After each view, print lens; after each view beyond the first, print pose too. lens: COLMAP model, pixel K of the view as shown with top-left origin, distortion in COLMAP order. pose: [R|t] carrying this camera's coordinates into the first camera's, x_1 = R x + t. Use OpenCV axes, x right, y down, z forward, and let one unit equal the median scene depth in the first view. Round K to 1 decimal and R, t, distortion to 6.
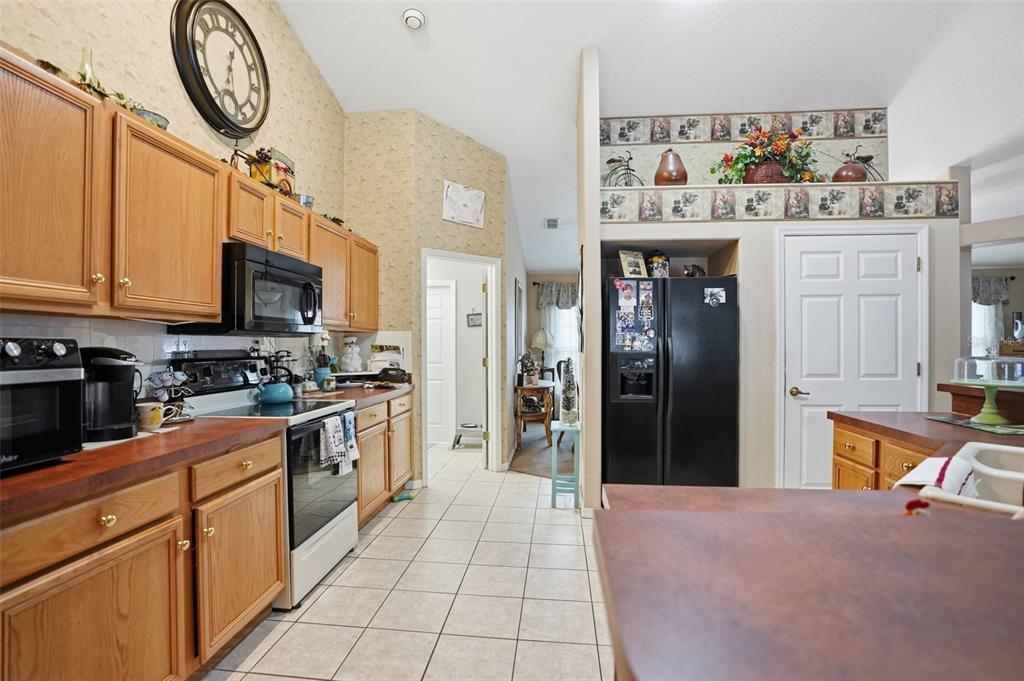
lens RADIAL K [[493.4, 0, 511.2], [0, 493.4, 345.0], [0, 0, 1]] dist [0.000668, -0.000011]
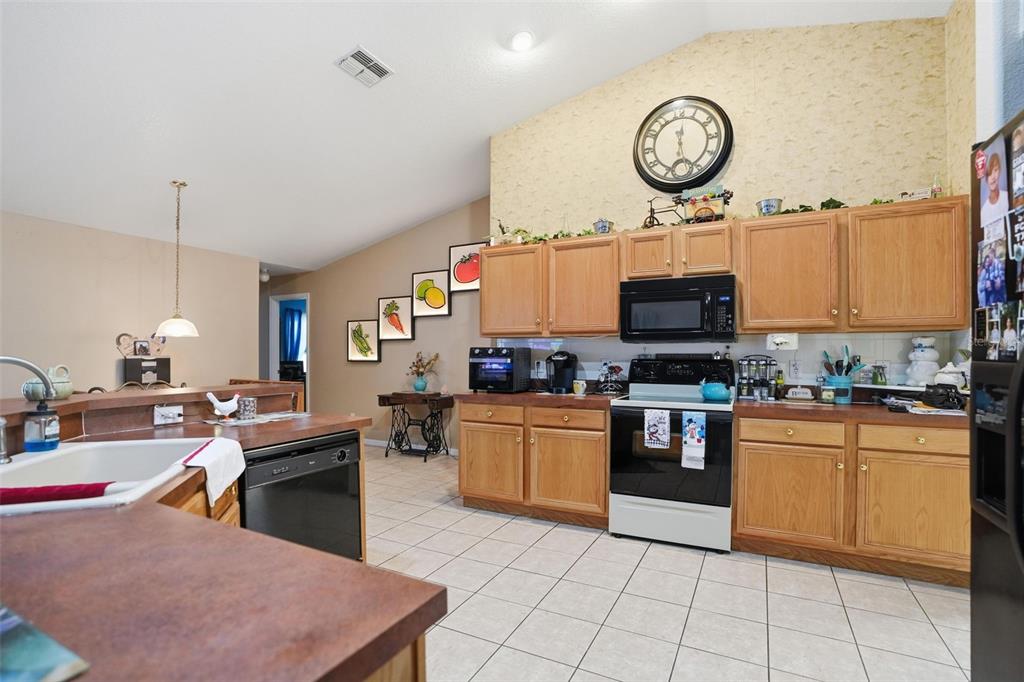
lens RADIAL K [[491.0, 0, 510.0], [0, 491.0, 346.2], [0, 0, 1]] dist [0.005092, 0.001376]
pose [[-0.366340, -0.013860, -0.930378, 0.932272], [-0.000497, 0.999892, -0.014700, 0.012537], [0.930481, -0.004923, -0.366307, 1.179299]]
